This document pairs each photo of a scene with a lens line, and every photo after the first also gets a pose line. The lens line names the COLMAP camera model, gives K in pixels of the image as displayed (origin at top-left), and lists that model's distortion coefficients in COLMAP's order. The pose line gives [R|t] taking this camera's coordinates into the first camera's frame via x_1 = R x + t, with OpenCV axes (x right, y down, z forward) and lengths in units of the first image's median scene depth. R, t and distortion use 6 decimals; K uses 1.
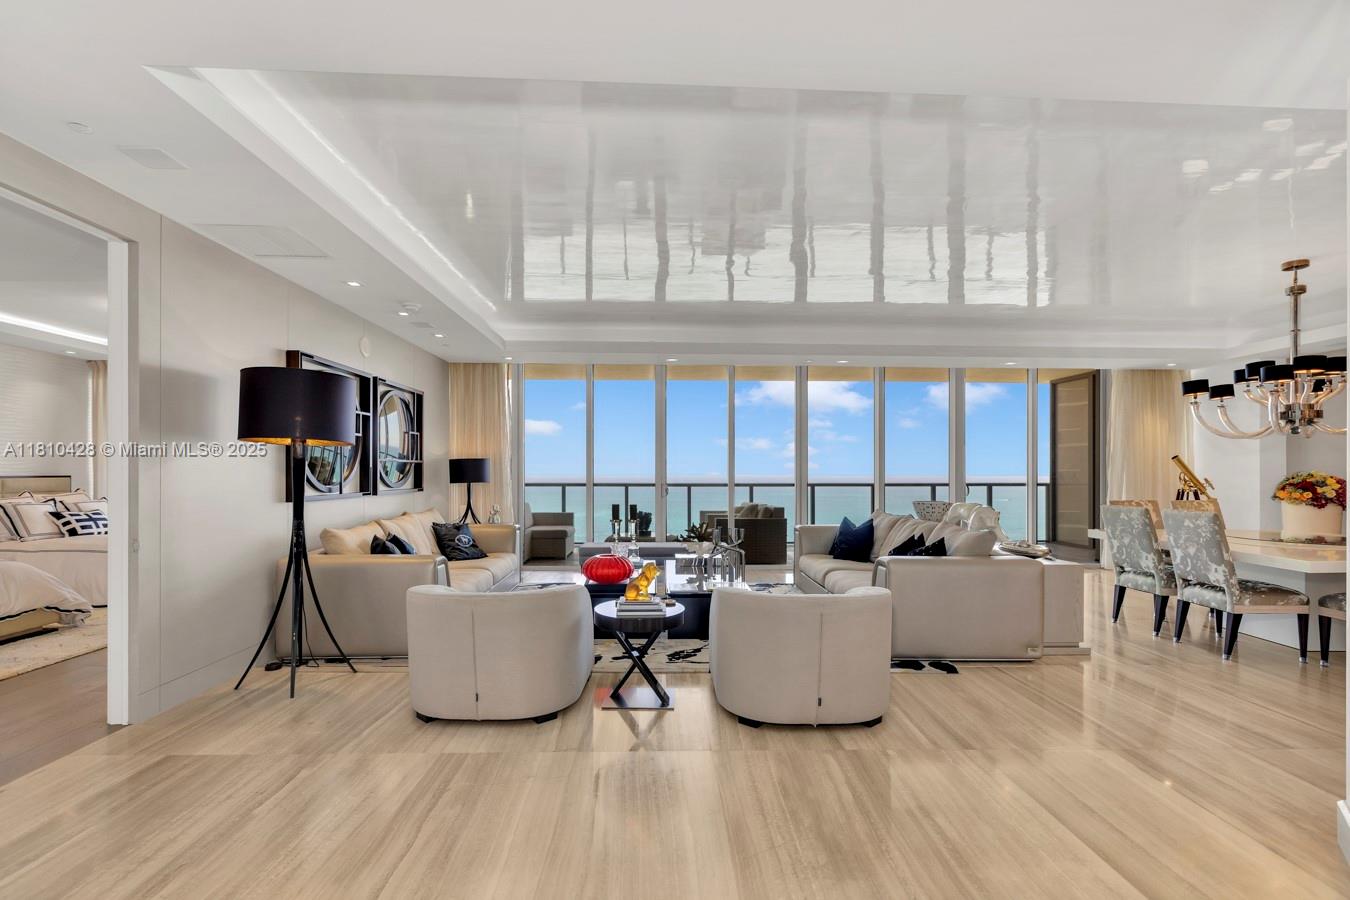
lens RADIAL K [[601.4, 0, 668.4], [0, 601.4, 470.5], [0, 0, 1]] dist [-0.001281, -0.000753]
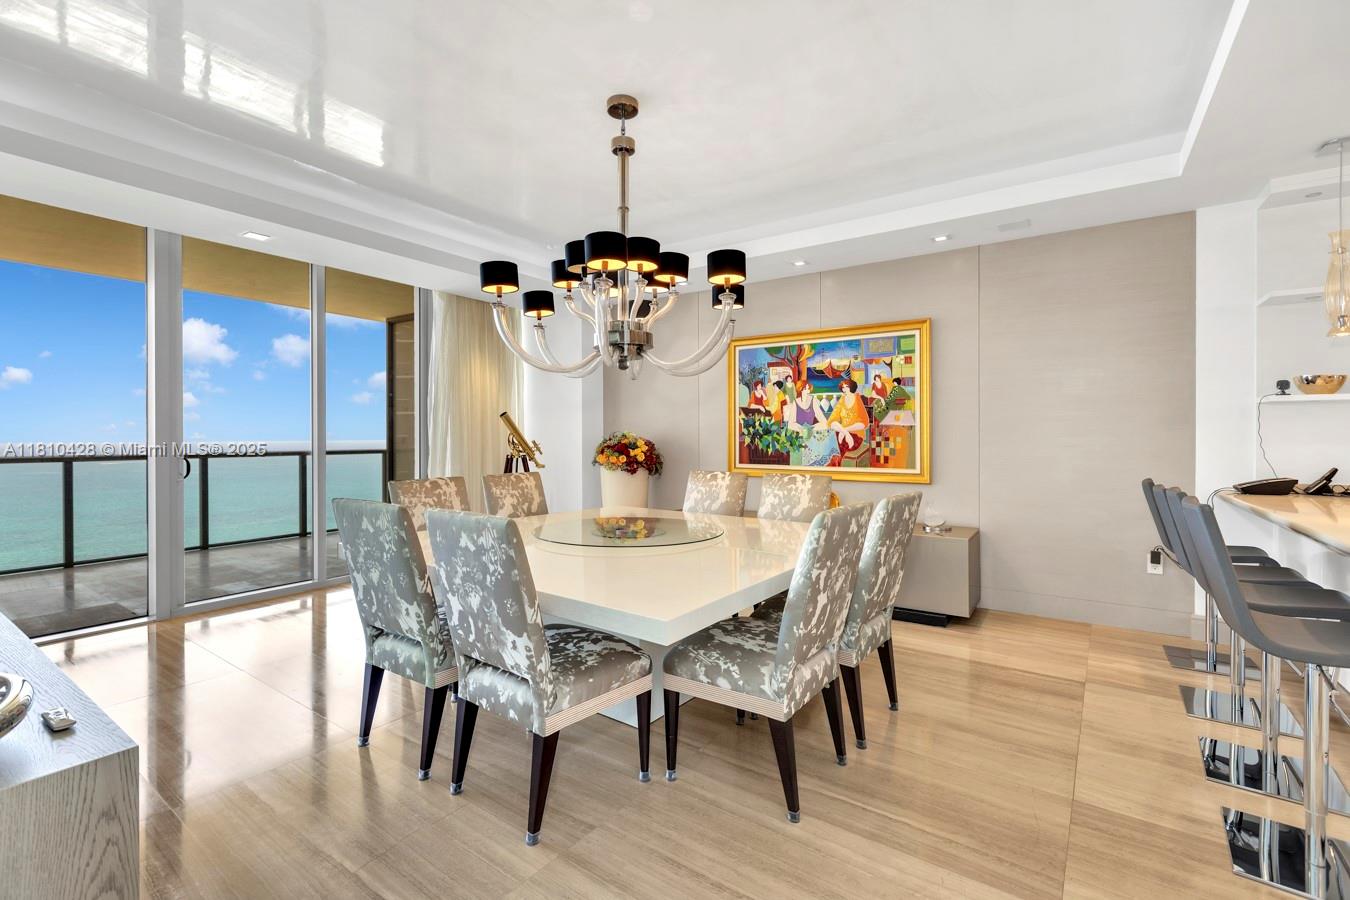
lens RADIAL K [[601.4, 0, 678.6], [0, 601.4, 439.0], [0, 0, 1]] dist [-0.001281, -0.000753]
pose [[0.590603, -0.005675, 0.806942, 0.538185], [0.002152, 0.999983, 0.005458, 0.009747], [-0.806959, -0.001487, 0.590605, 0.549391]]
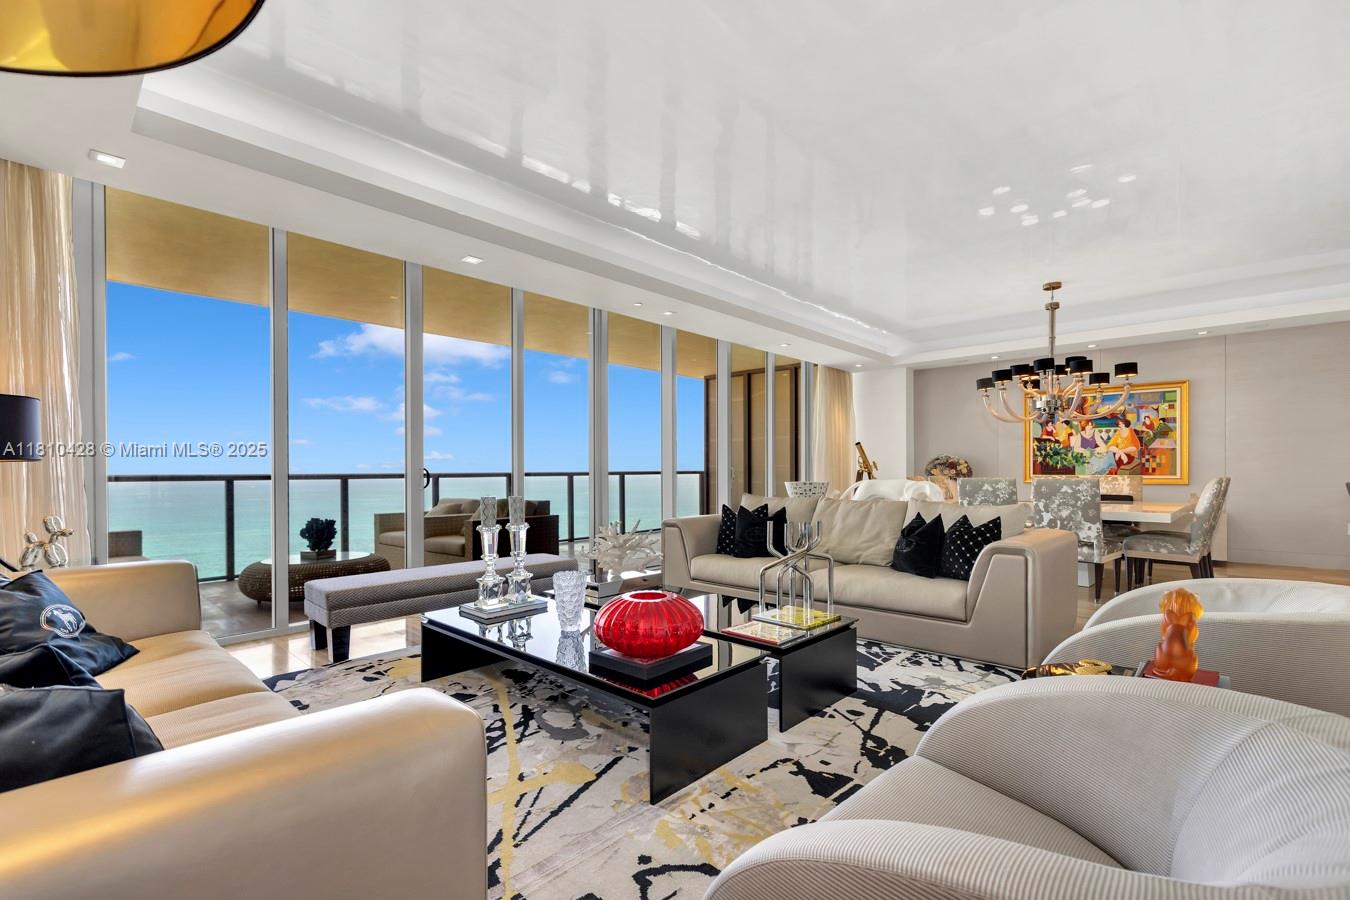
lens RADIAL K [[601.4, 0, 673.7], [0, 601.4, 478.2], [0, 0, 1]] dist [-0.001281, -0.000753]
pose [[0.701909, -0.014691, 0.712115, -0.421486], [0.004668, 0.999861, 0.016026, 0.039746], [-0.712251, -0.007925, 0.701880, 0.649680]]
